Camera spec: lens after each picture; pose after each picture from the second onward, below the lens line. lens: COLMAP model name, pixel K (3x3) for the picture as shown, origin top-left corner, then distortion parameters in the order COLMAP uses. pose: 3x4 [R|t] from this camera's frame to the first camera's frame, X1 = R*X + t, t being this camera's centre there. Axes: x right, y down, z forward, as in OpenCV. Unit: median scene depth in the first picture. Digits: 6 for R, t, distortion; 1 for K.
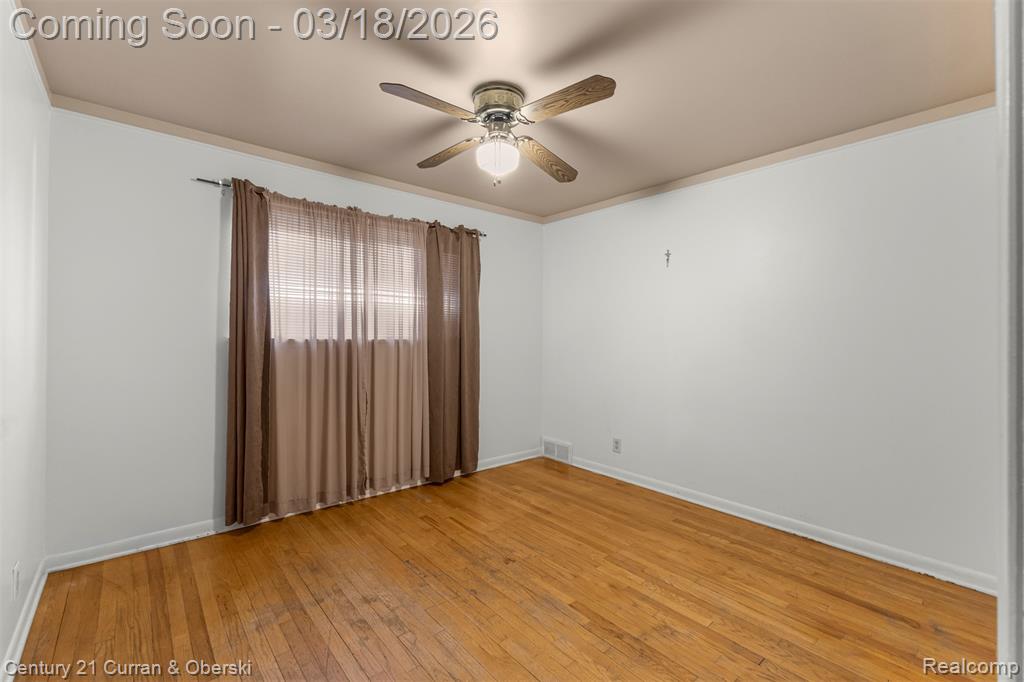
lens RADIAL K [[441.4, 0, 516.1], [0, 441.4, 336.9], [0, 0, 1]] dist [0.001863, 0.000136]
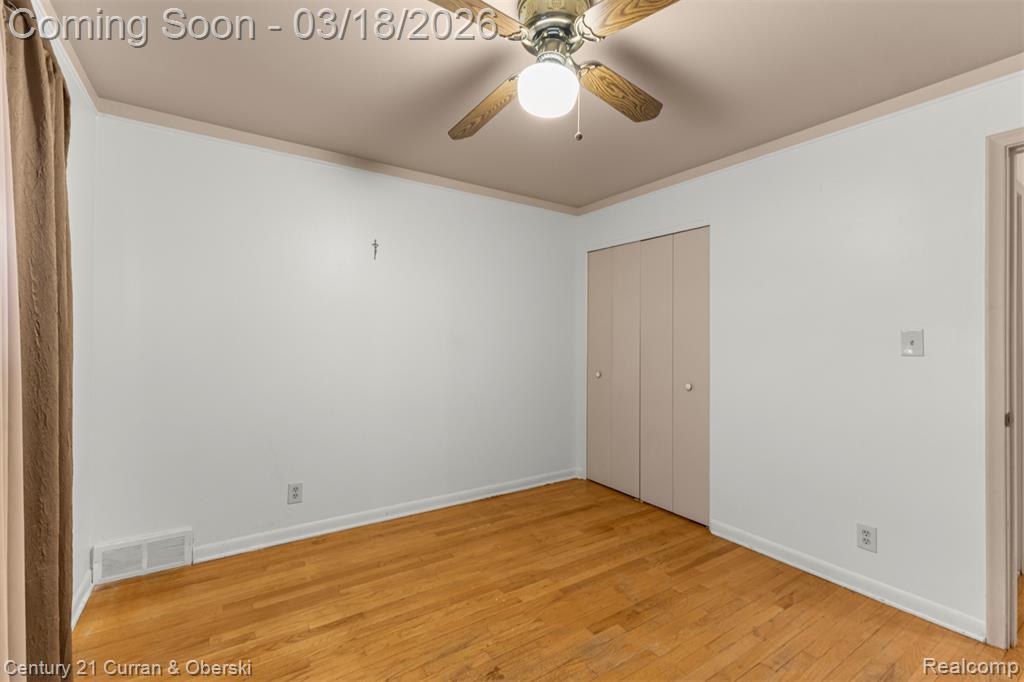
lens RADIAL K [[441.4, 0, 516.1], [0, 441.4, 336.9], [0, 0, 1]] dist [0.001863, 0.000136]
pose [[0.119677, -0.004480, 0.992803, -0.560683], [-0.002572, 0.999985, 0.004822, -0.013784], [-0.992810, -0.003131, 0.119664, 0.724773]]
